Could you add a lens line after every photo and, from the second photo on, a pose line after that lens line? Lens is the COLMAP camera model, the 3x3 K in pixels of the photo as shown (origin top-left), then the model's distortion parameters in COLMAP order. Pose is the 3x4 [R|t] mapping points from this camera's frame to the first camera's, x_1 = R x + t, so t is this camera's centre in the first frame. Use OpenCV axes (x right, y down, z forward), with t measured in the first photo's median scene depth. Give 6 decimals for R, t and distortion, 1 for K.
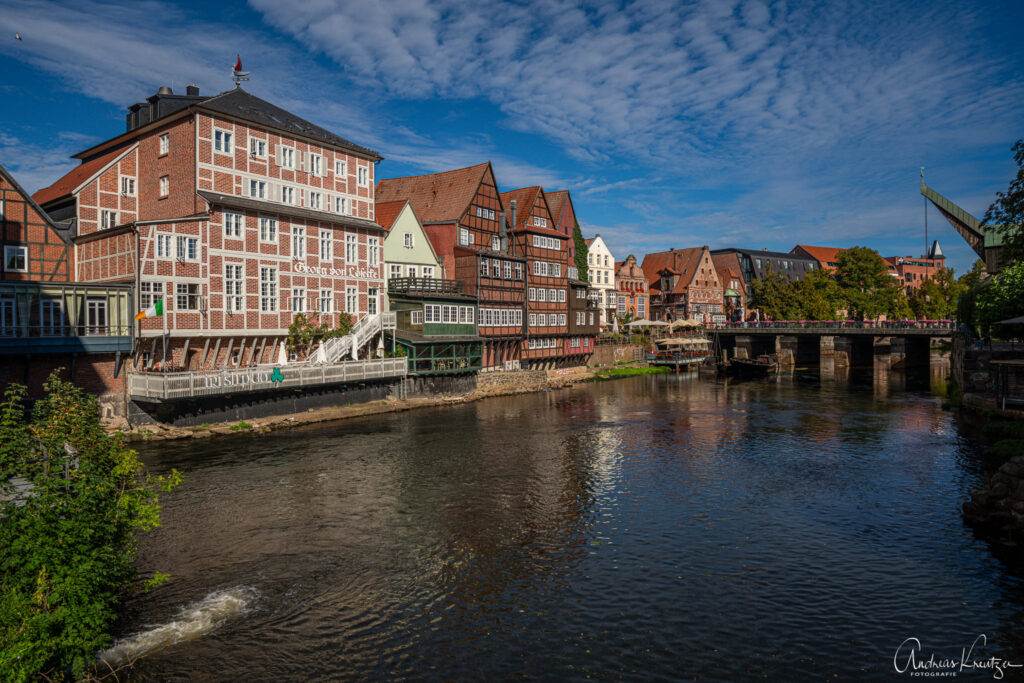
lens RADIAL K [[729.1, 0, 512.0], [0, 729.1, 341.5], [0, 0, 1]] dist [-0.071401, 0.000980]
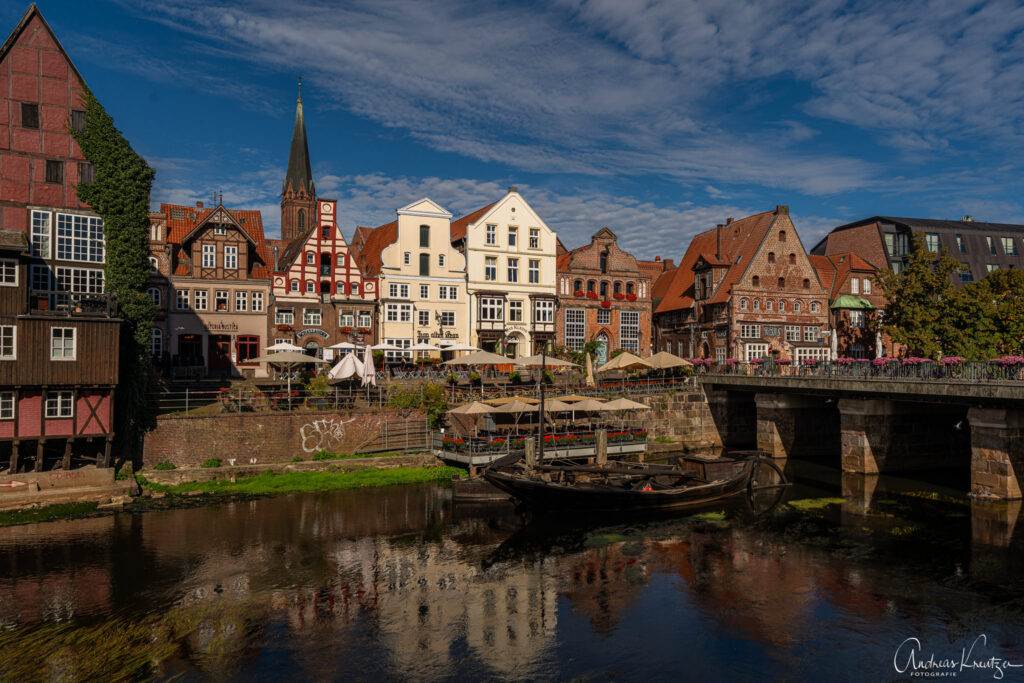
lens RADIAL K [[772.7, 0, 516.2], [0, 772.7, 360.0], [0, 0, 1]] dist [-0.003361, 0.000645]
pose [[0.937058, 0.011132, -0.348997, 0.585038], [-0.020100, 0.999554, -0.022084, -0.024711], [0.348595, 0.027709, 0.936864, 0.919837]]
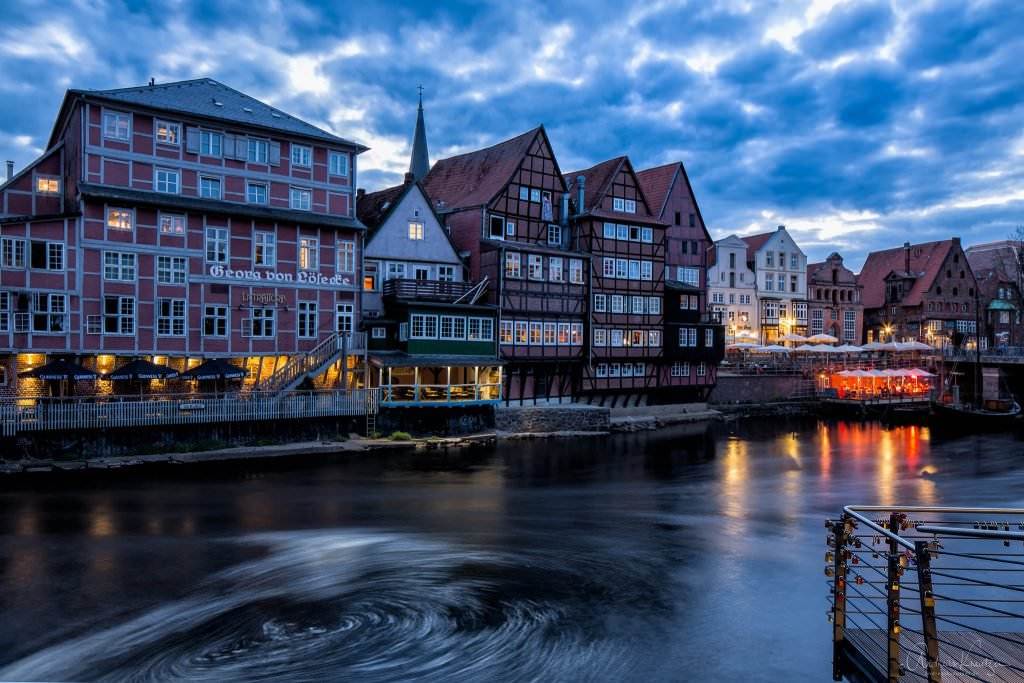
lens RADIAL K [[814.1, 0, 496.4], [0, 814.1, 346.5], [0, 0, 1]] dist [-0.002203, -0.001021]
pose [[0.942867, 0.021648, -0.332465, 0.229108], [-0.027584, 0.999533, -0.013146, -0.008105], [0.332025, 0.021565, 0.943024, 0.214347]]
